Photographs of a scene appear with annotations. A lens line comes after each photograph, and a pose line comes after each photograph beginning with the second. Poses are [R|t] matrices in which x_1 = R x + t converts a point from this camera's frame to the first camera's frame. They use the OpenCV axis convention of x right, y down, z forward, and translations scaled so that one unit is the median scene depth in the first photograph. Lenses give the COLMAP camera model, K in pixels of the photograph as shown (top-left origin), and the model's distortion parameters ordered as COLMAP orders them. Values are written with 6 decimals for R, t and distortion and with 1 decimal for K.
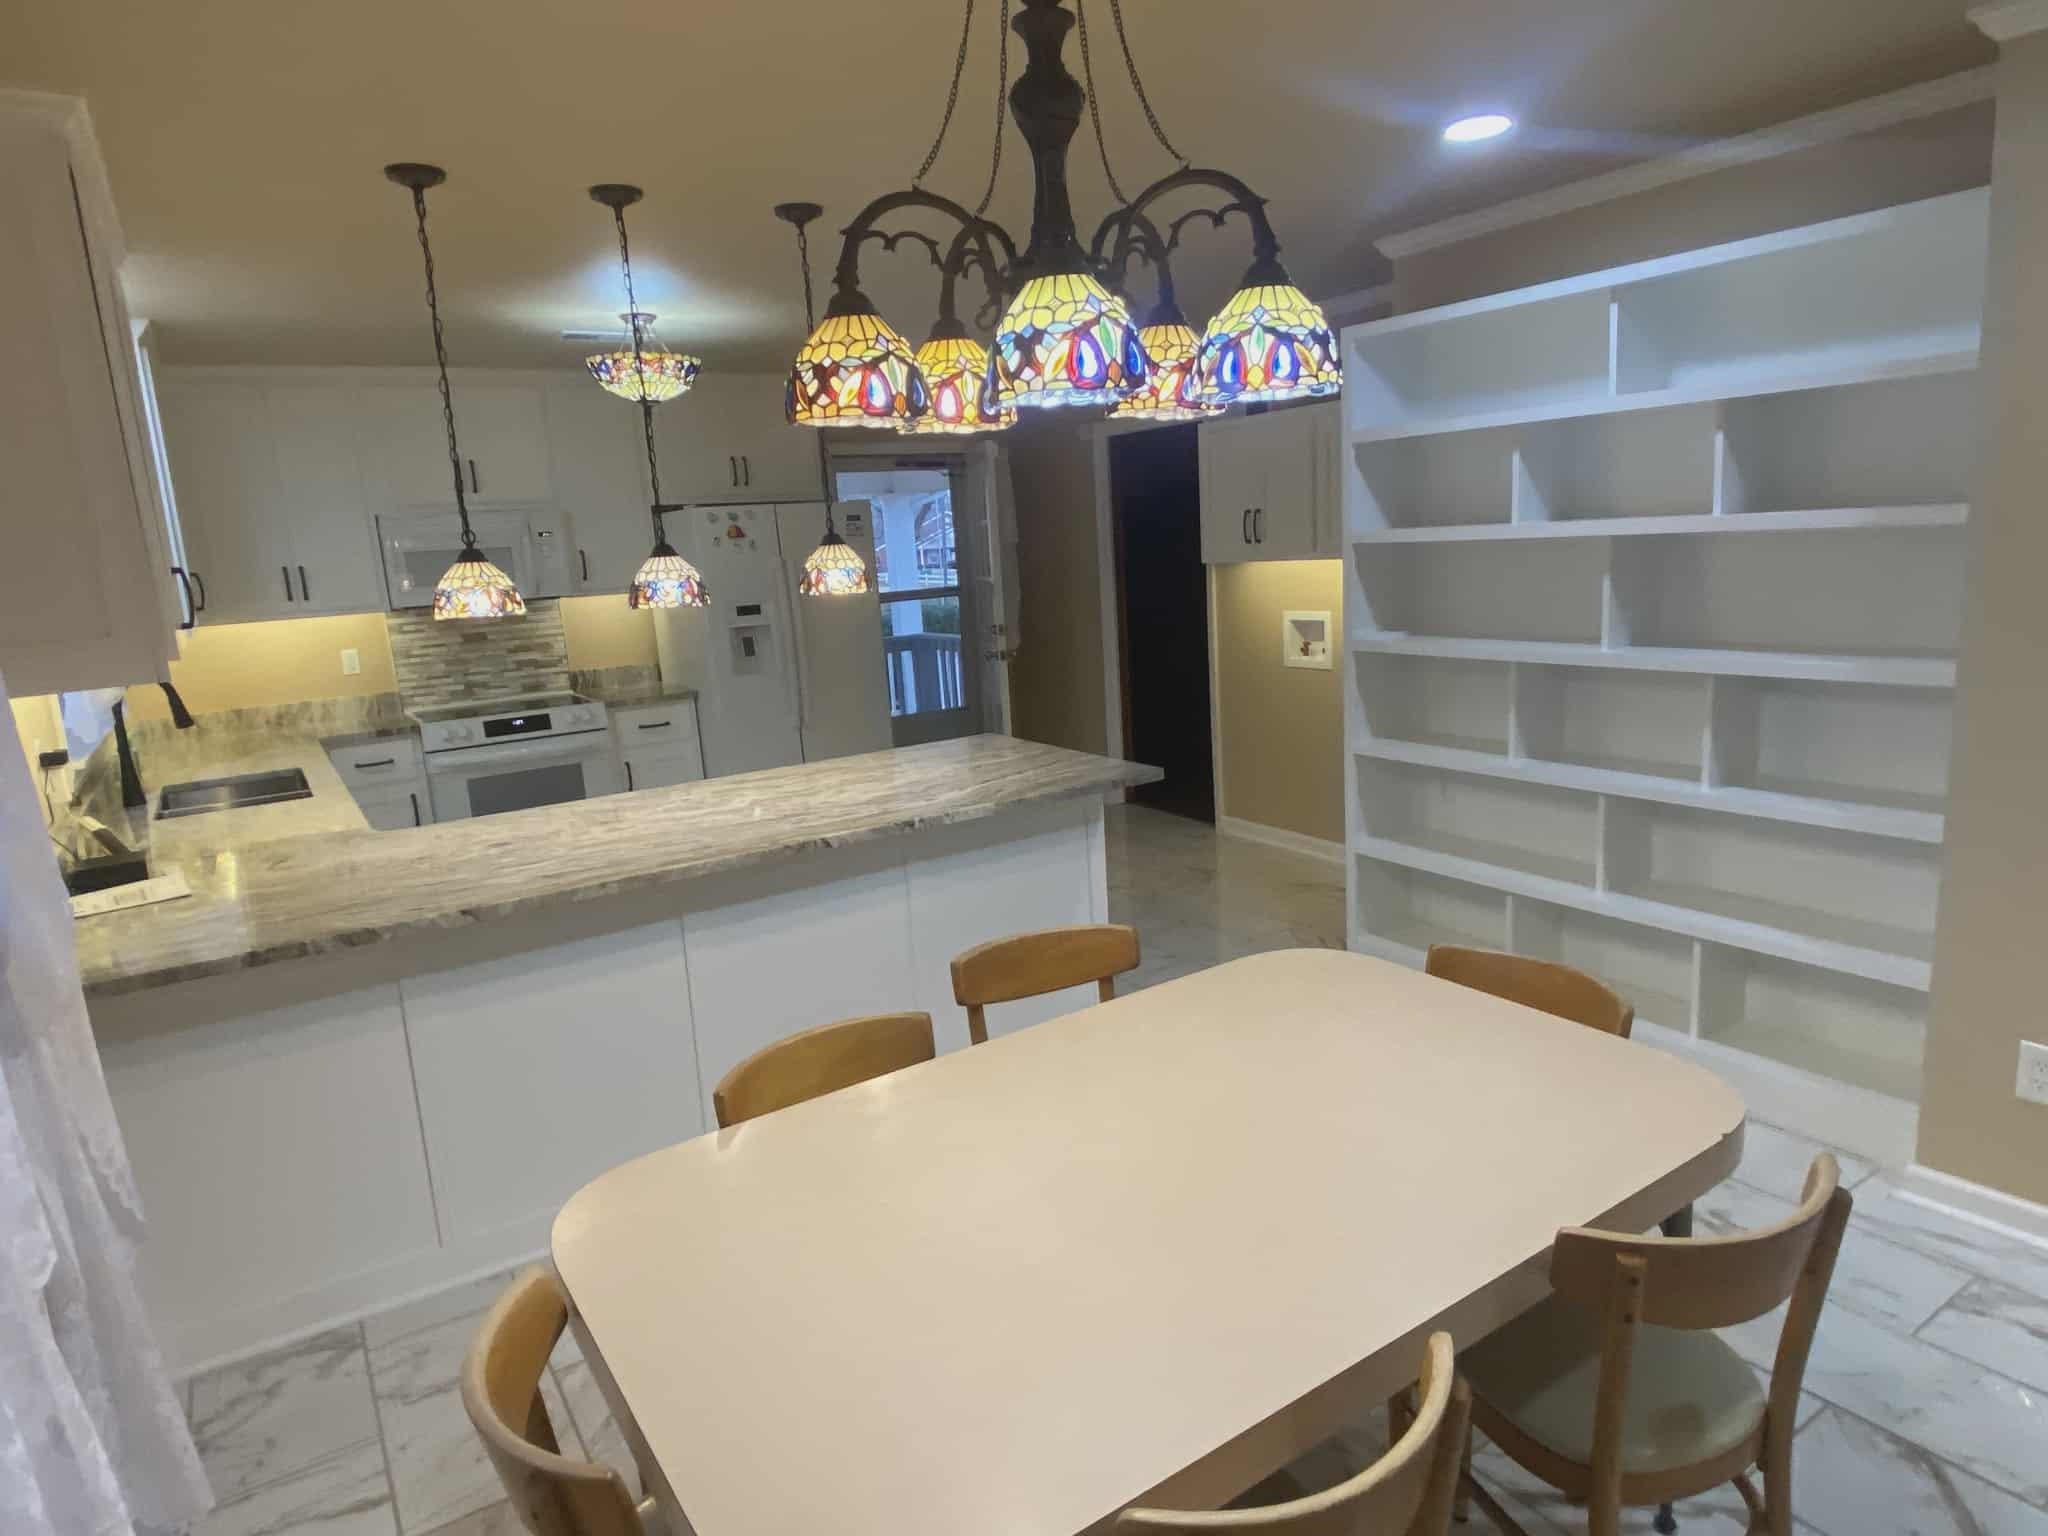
lens RADIAL K [[1239.3, 0, 1024.0], [0, 1239.3, 768.0], [0, 0, 1]] dist [0.143741, -0.128108]
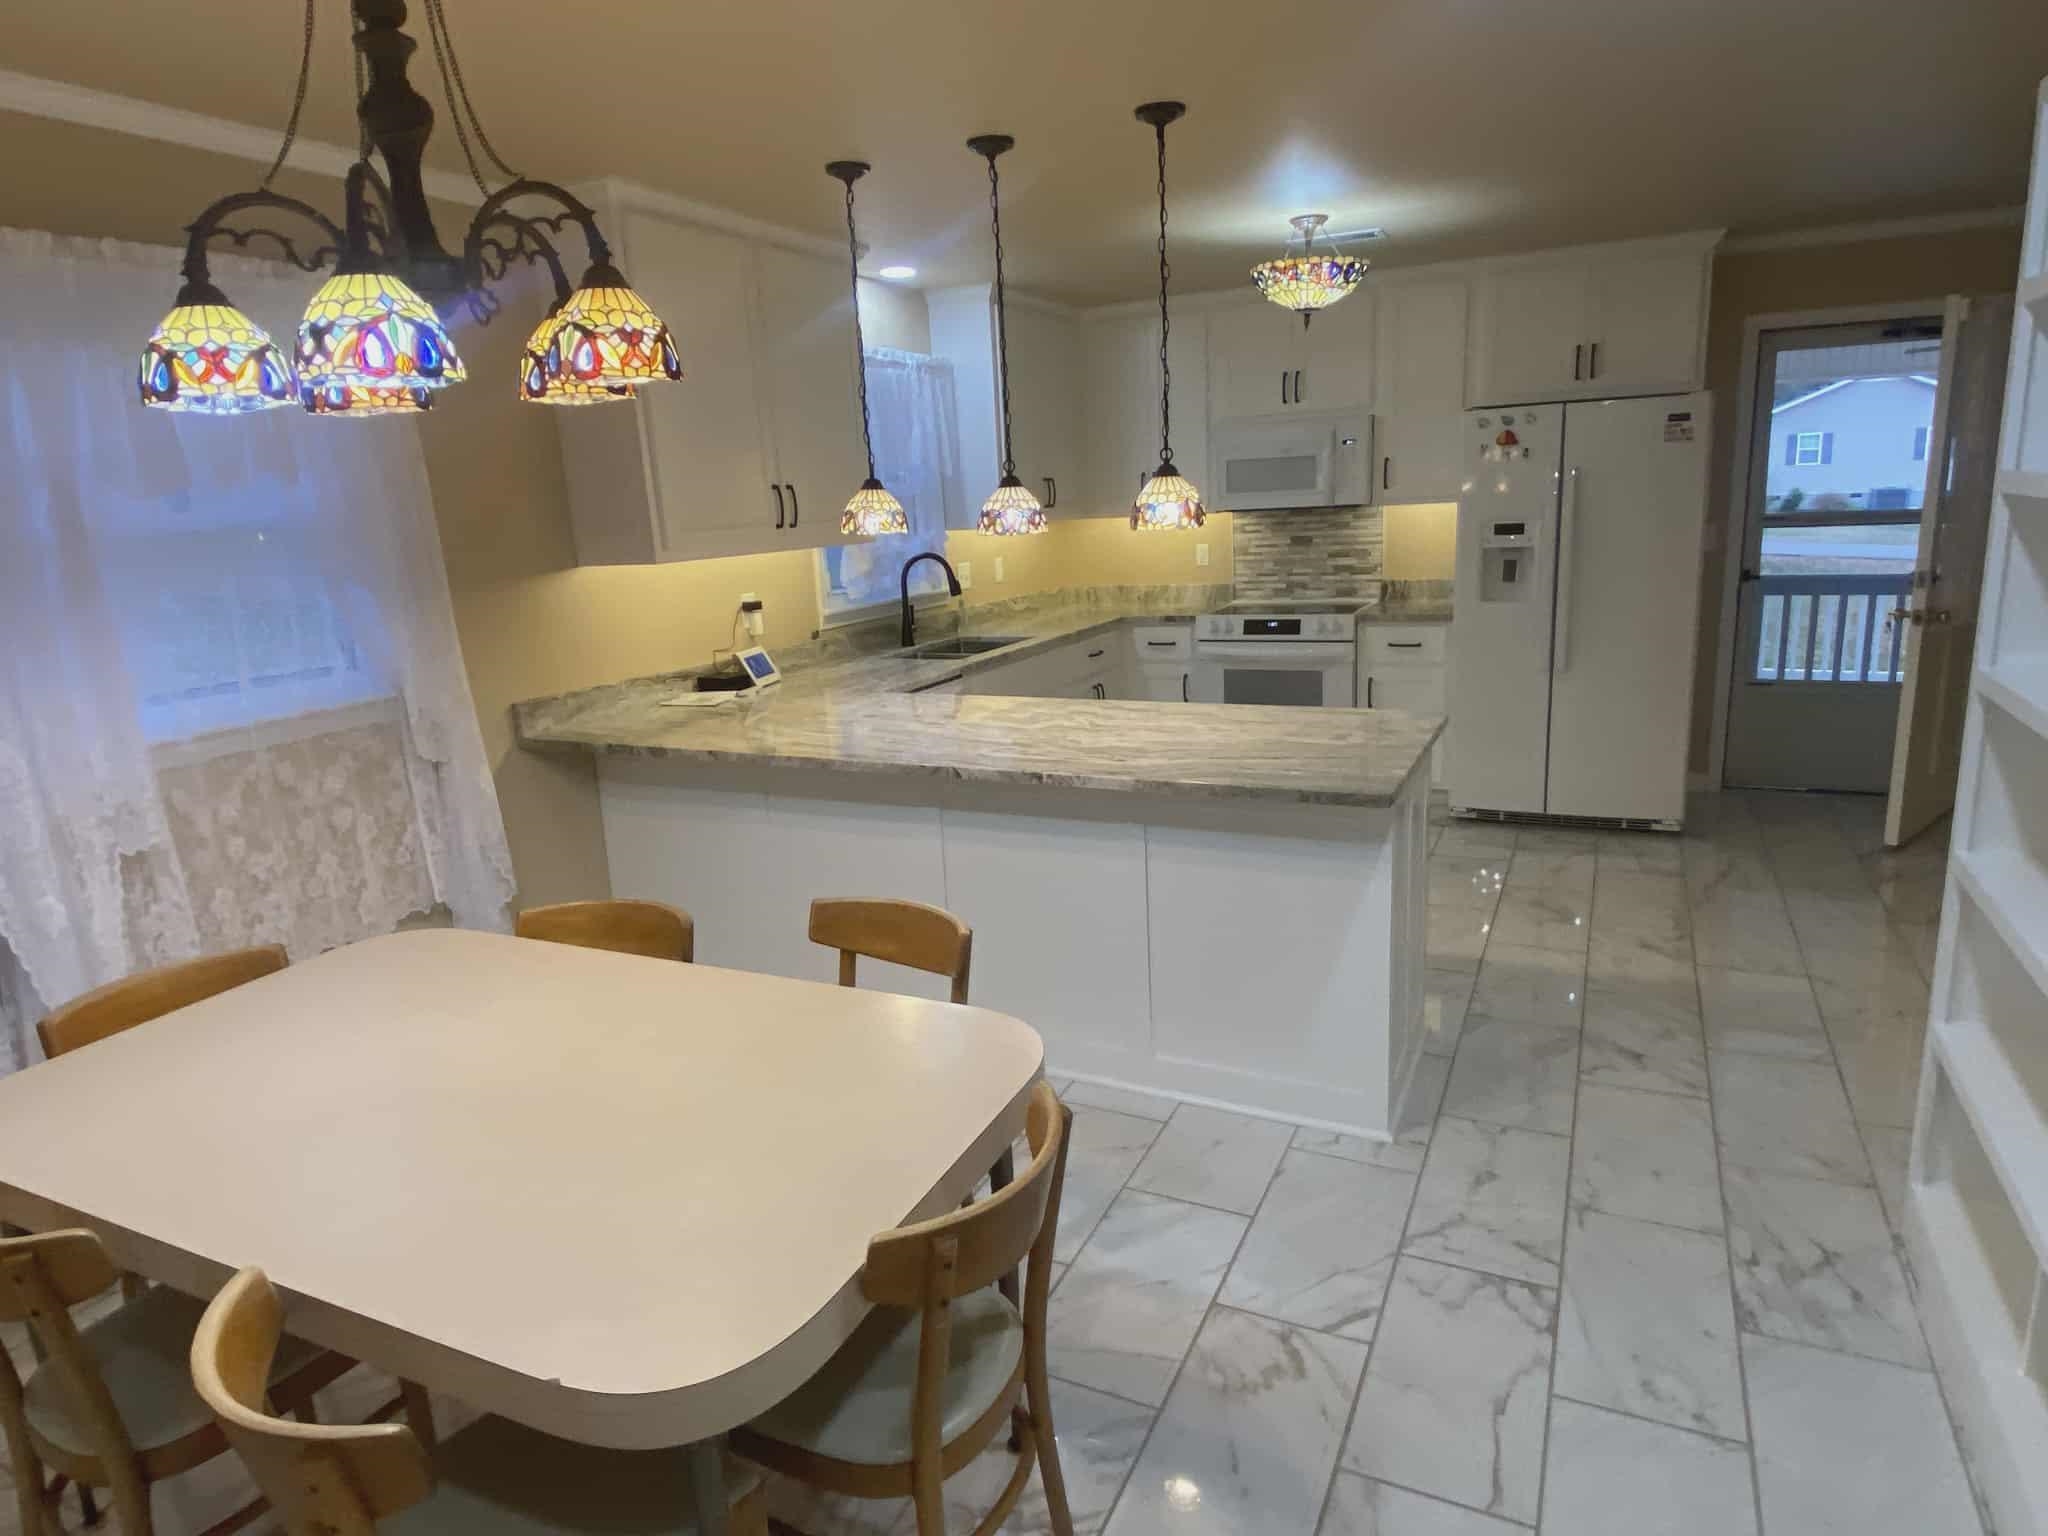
lens RADIAL K [[1239.3, 0, 1024.0], [0, 1239.3, 768.0], [0, 0, 1]] dist [0.143741, -0.128108]
pose [[0.525340, 0.230839, -0.818981, 0.383462], [-0.152612, 0.972452, 0.176203, -0.072064], [0.837094, 0.032420, 0.546097, 0.252819]]
